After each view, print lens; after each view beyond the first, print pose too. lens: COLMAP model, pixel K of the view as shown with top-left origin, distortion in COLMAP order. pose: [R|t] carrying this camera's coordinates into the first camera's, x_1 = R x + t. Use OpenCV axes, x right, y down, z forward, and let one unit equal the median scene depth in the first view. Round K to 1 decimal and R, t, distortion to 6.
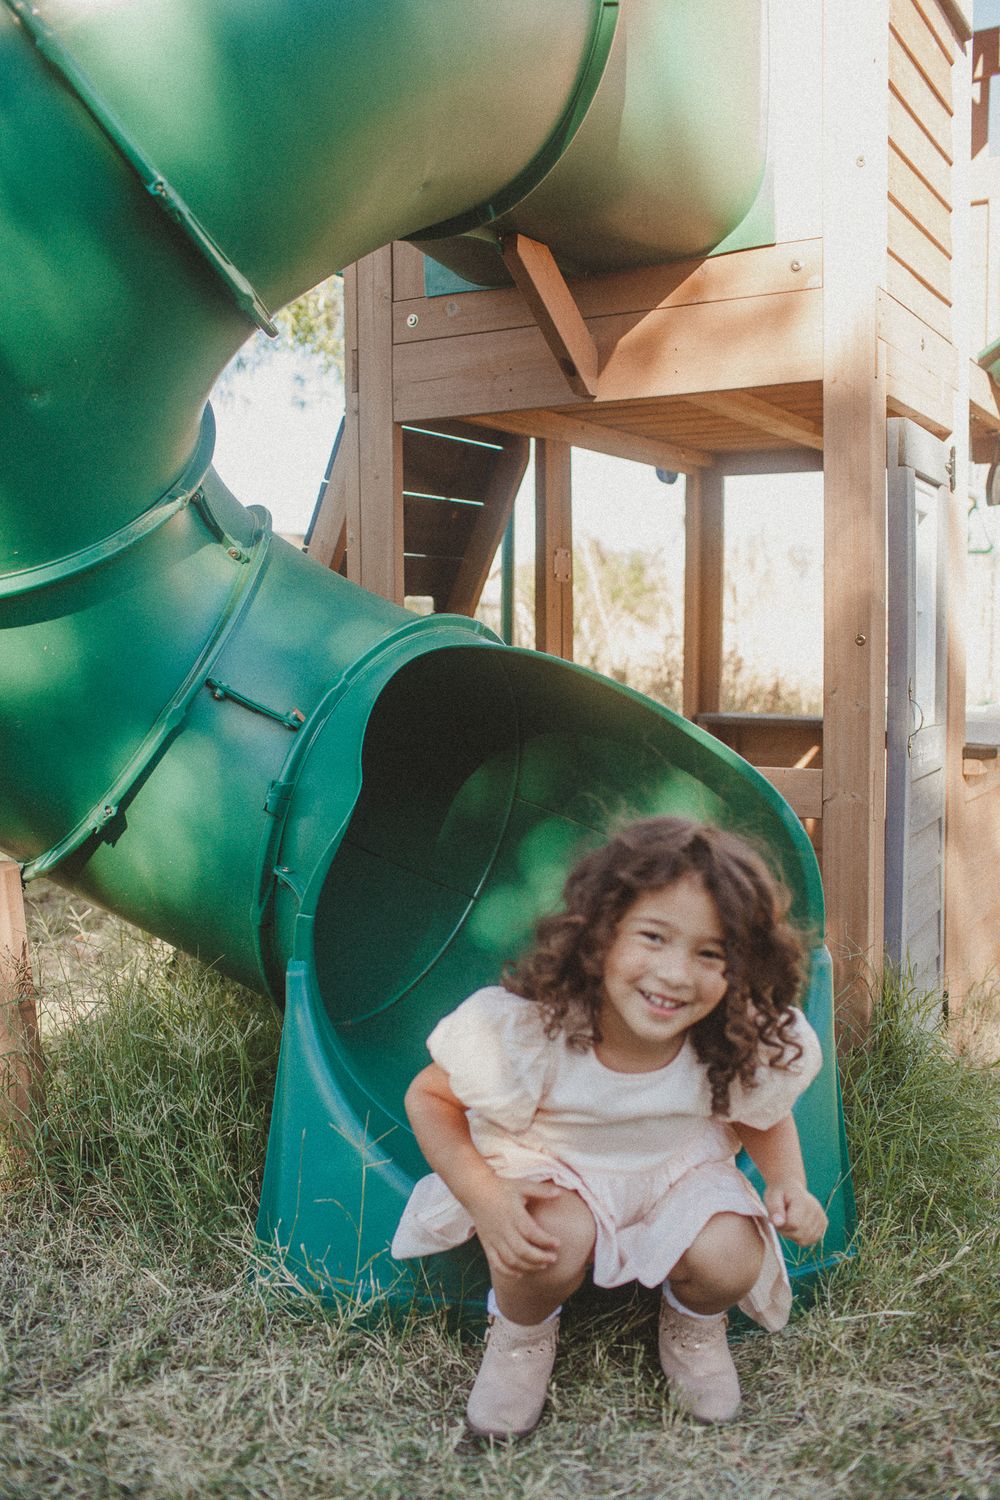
lens RADIAL K [[1482.8, 0, 500.0], [0, 1482.8, 750.0], [0, 0, 1]] dist [-0.086060, 0.112649]
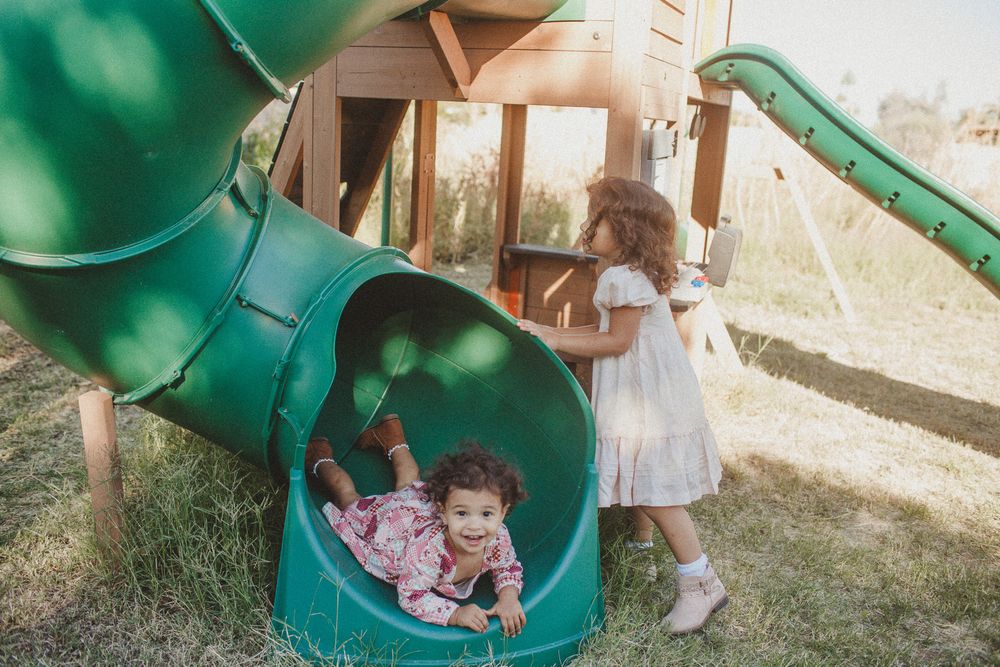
lens RADIAL K [[988.5, 0, 497.2], [0, 988.5, 328.4], [0, 0, 1]] dist [-0.086060, 0.112649]
pose [[0.987083, 0.021458, 0.158767, -0.085595], [-0.044485, 0.988731, 0.142941, -0.180866], [-0.153910, -0.148158, 0.976914, -0.118932]]
